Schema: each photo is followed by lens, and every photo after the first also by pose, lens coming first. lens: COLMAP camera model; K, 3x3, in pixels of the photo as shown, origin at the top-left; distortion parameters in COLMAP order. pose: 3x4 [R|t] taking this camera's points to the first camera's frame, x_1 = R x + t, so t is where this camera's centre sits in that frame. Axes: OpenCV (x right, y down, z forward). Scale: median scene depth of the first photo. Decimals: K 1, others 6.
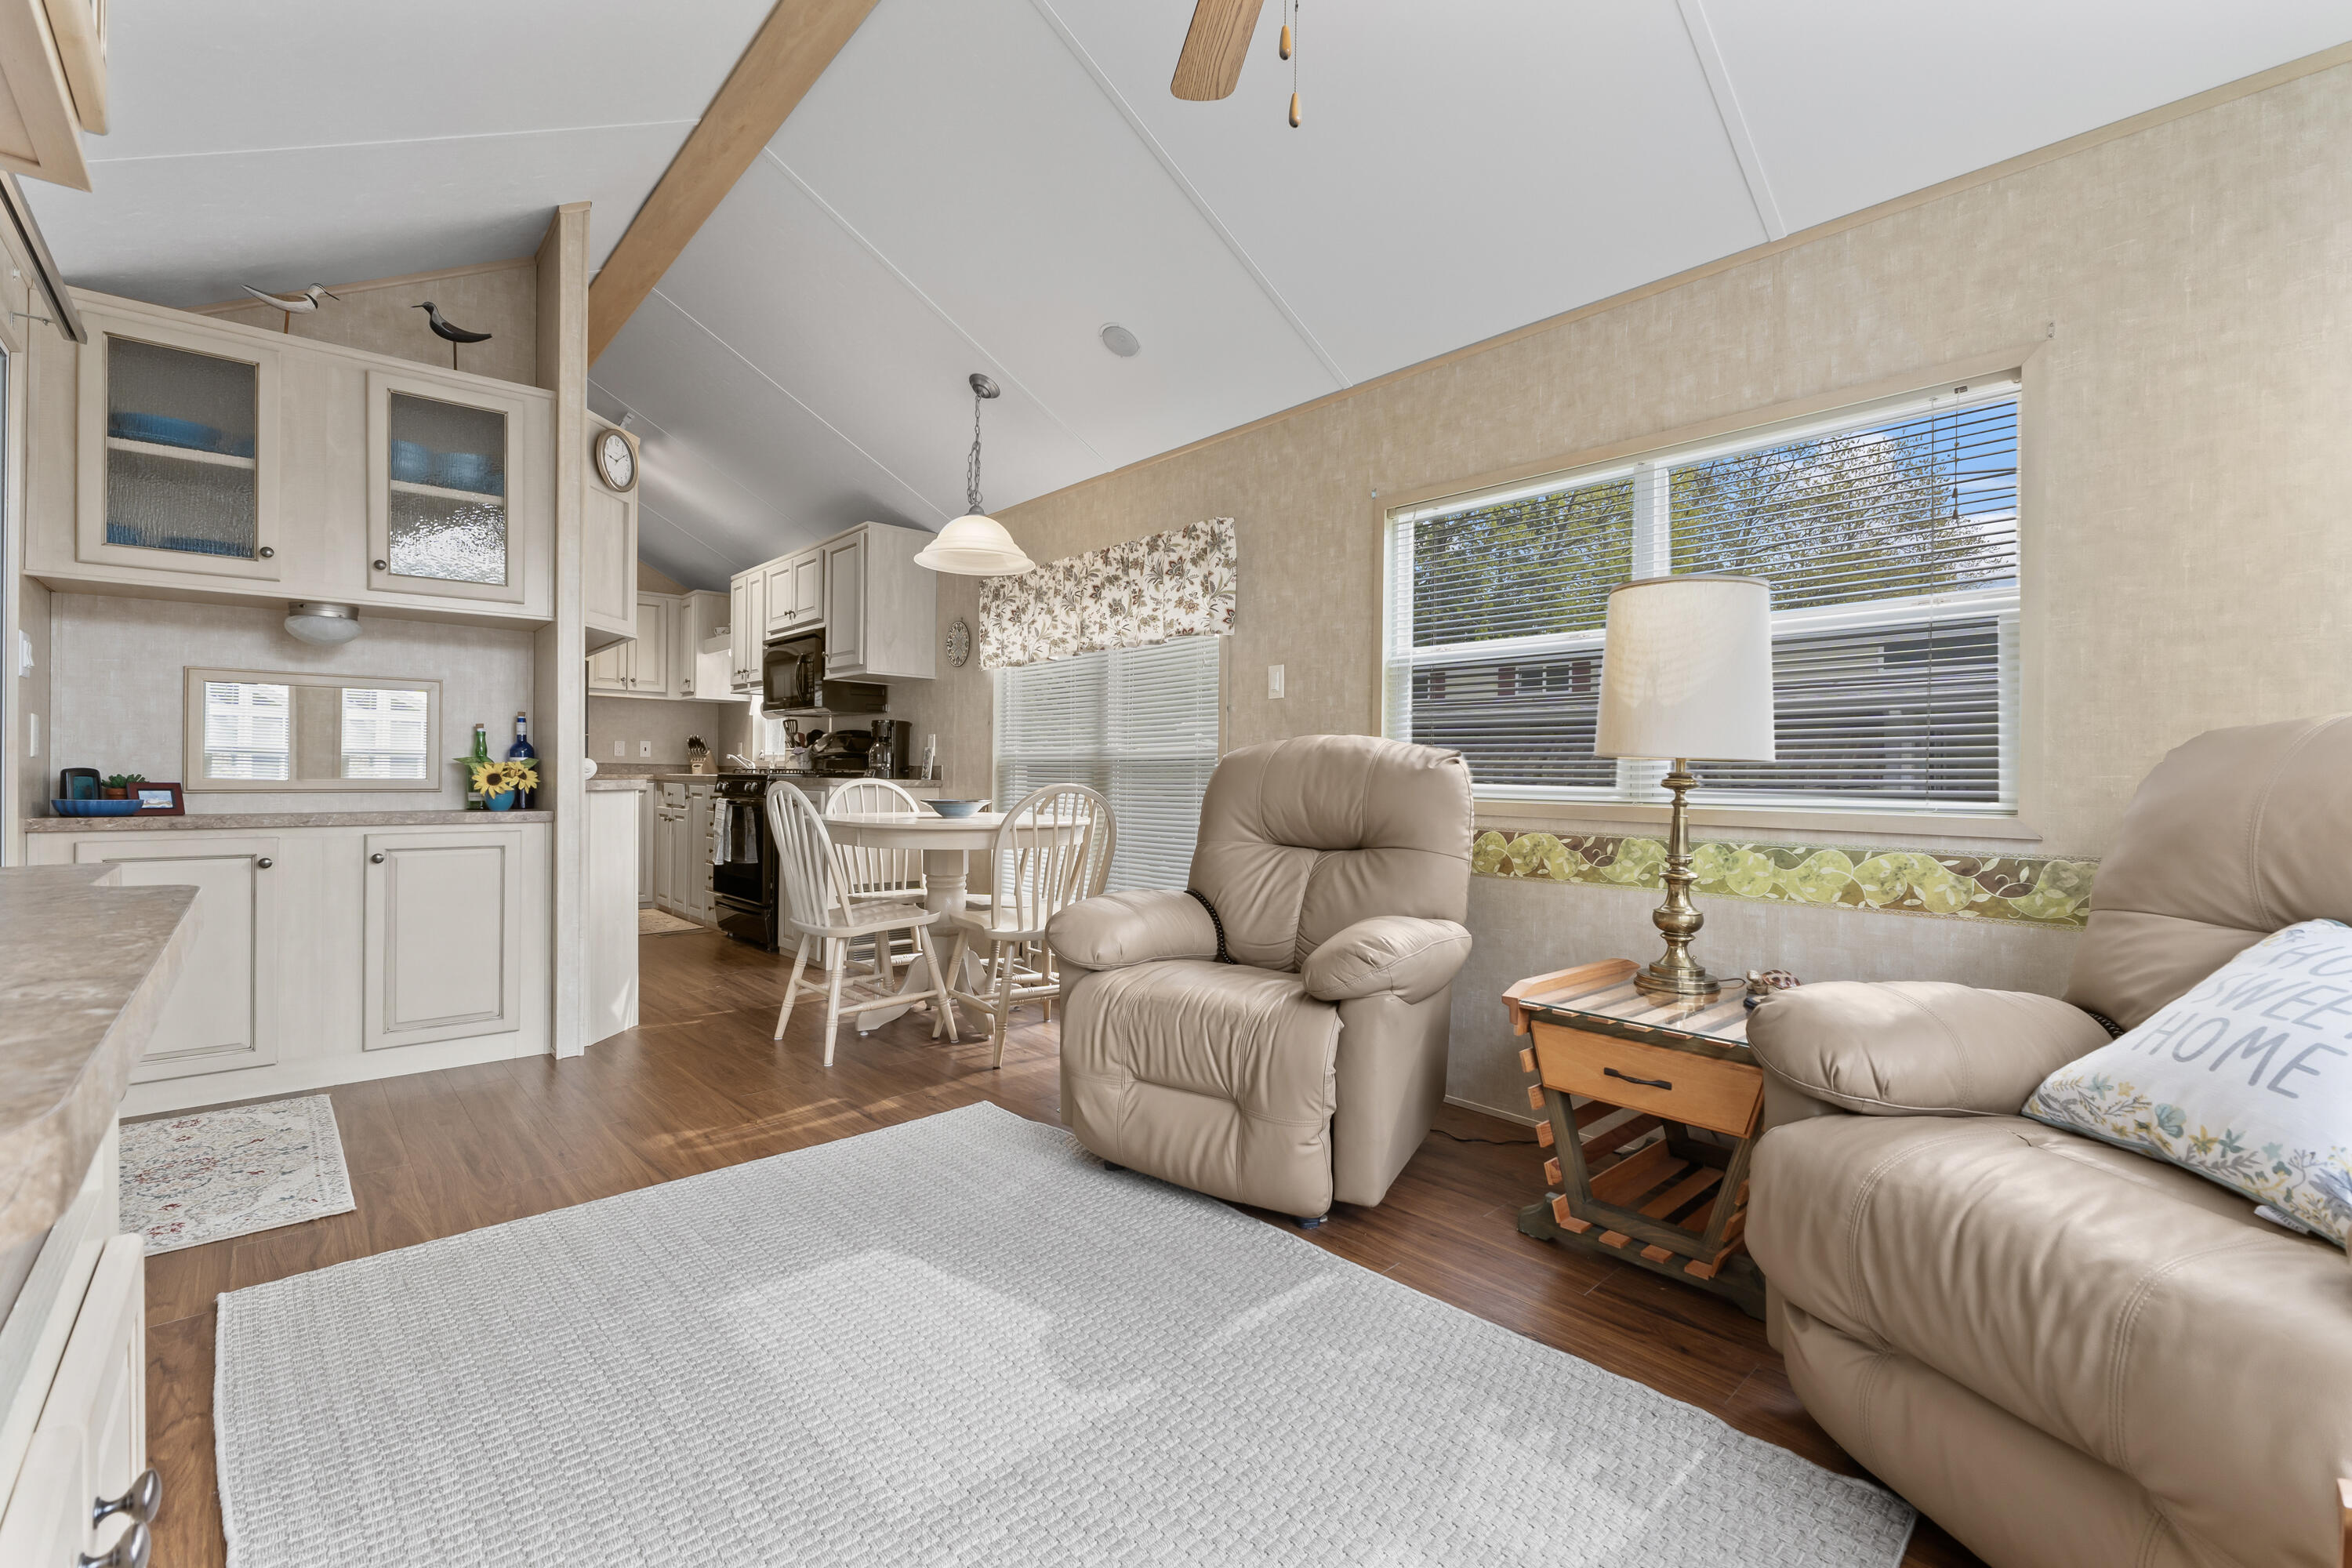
lens RADIAL K [[1019.2, 0, 1176.0], [0, 1019.2, 784.0], [0, 0, 1]] dist [-0.002759, -0.000512]
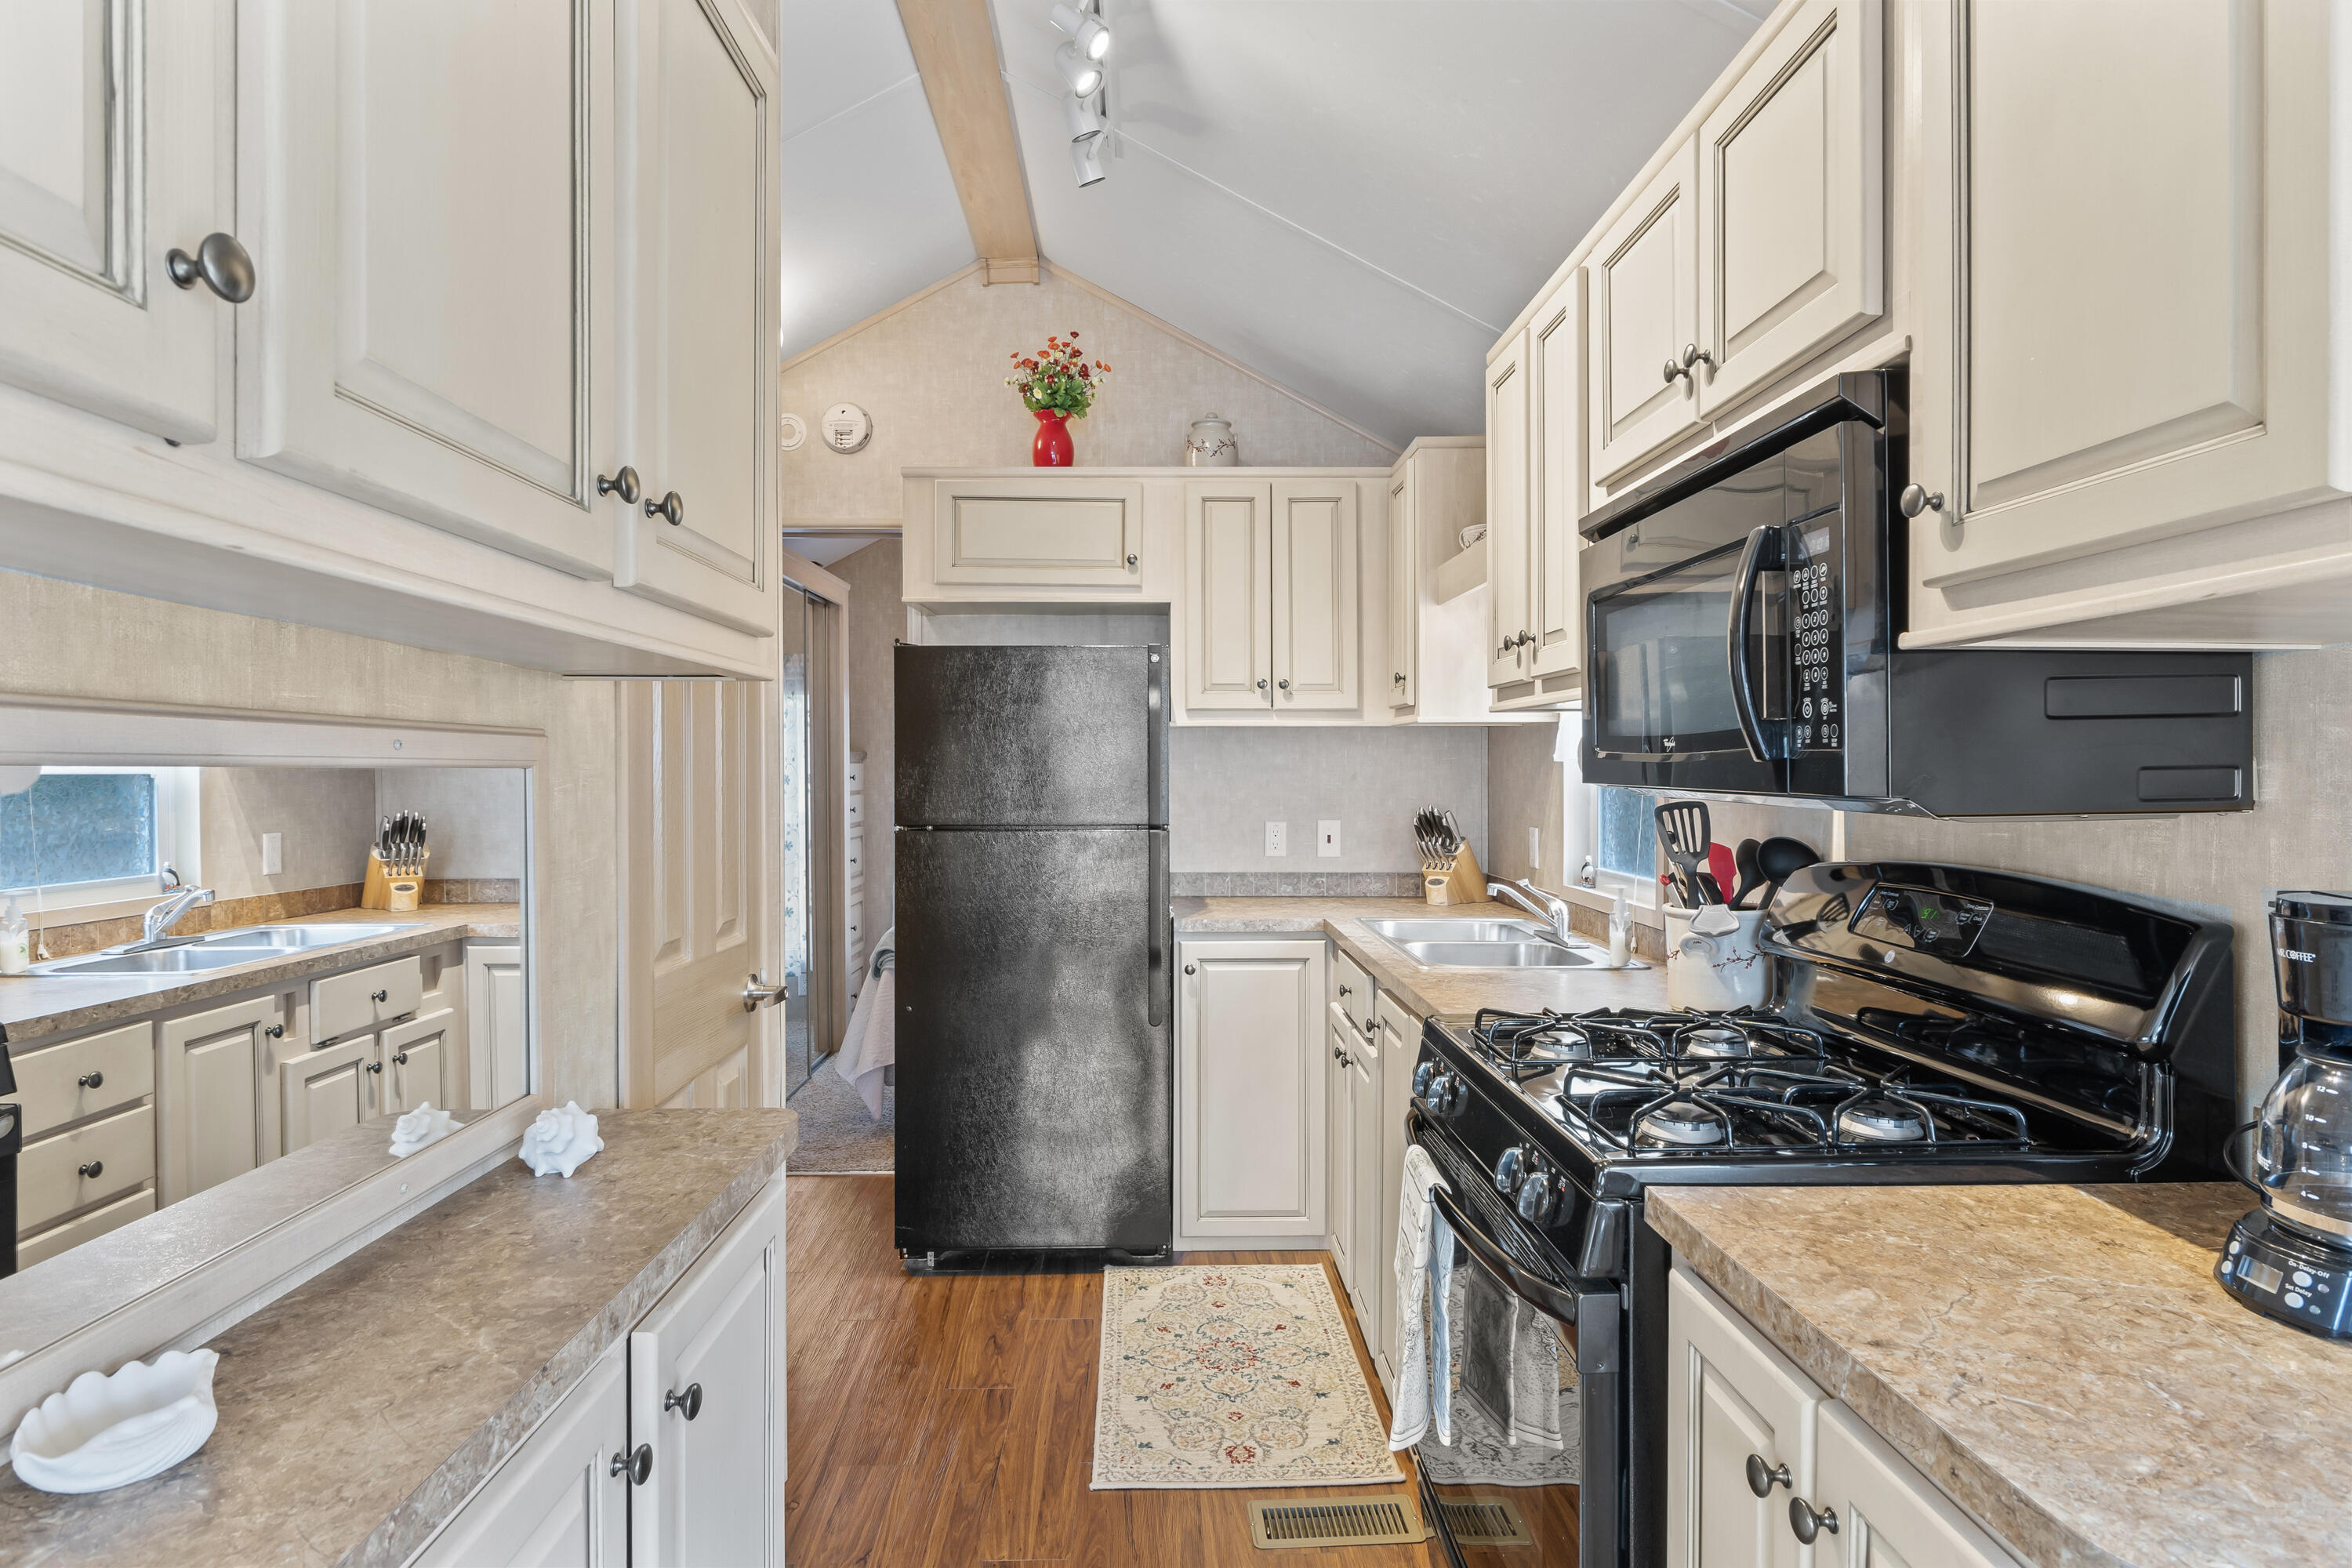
lens RADIAL K [[1279.7, 0, 1176.0], [0, 1279.7, 784.0], [0, 0, 1]] dist [-0.000777, 0.000433]
pose [[0.759836, -0.007623, -0.650070, -0.345287], [0.009063, 0.999958, -0.001133, -0.092527], [0.650052, -0.005031, 0.759873, 0.869605]]
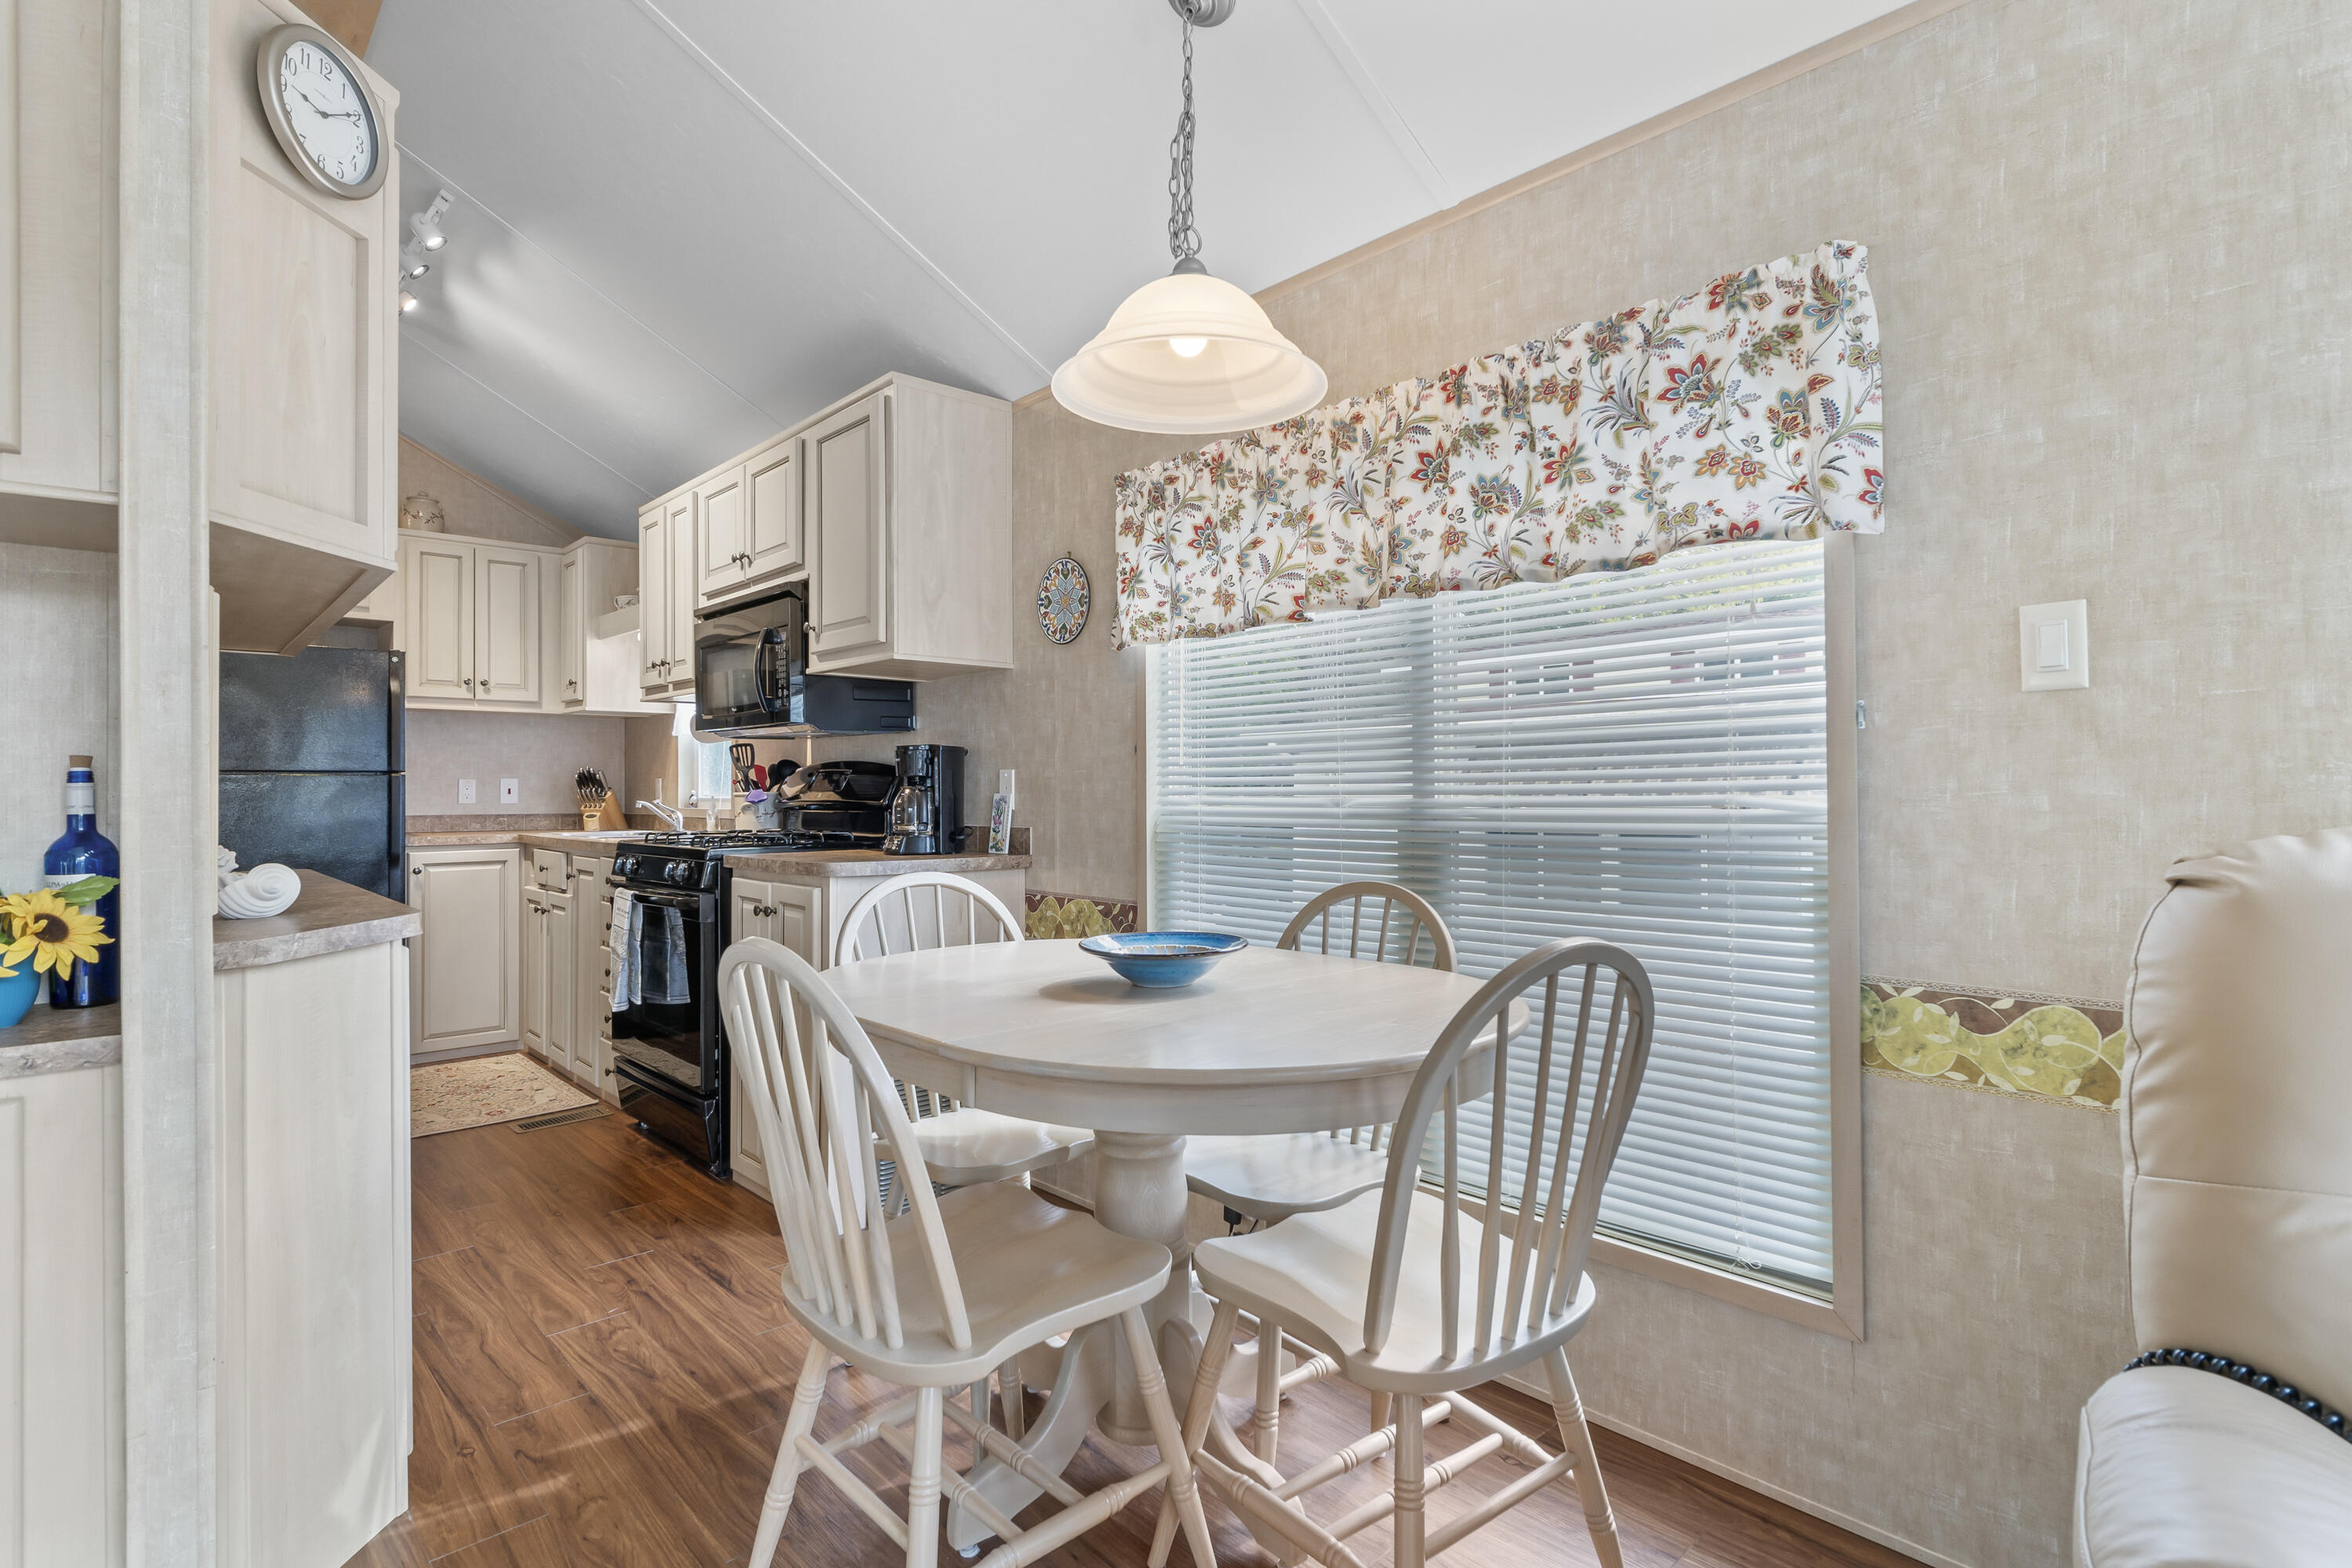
lens RADIAL K [[1169.4, 0, 1176.0], [0, 1169.4, 784.0], [0, 0, 1]] dist [-0.002304, 0.000127]
pose [[0.999835, -0.016206, 0.008172, -0.176935], [0.016307, 0.999790, -0.012448, -0.036603], [-0.007968, 0.012579, 0.999889, 0.426987]]
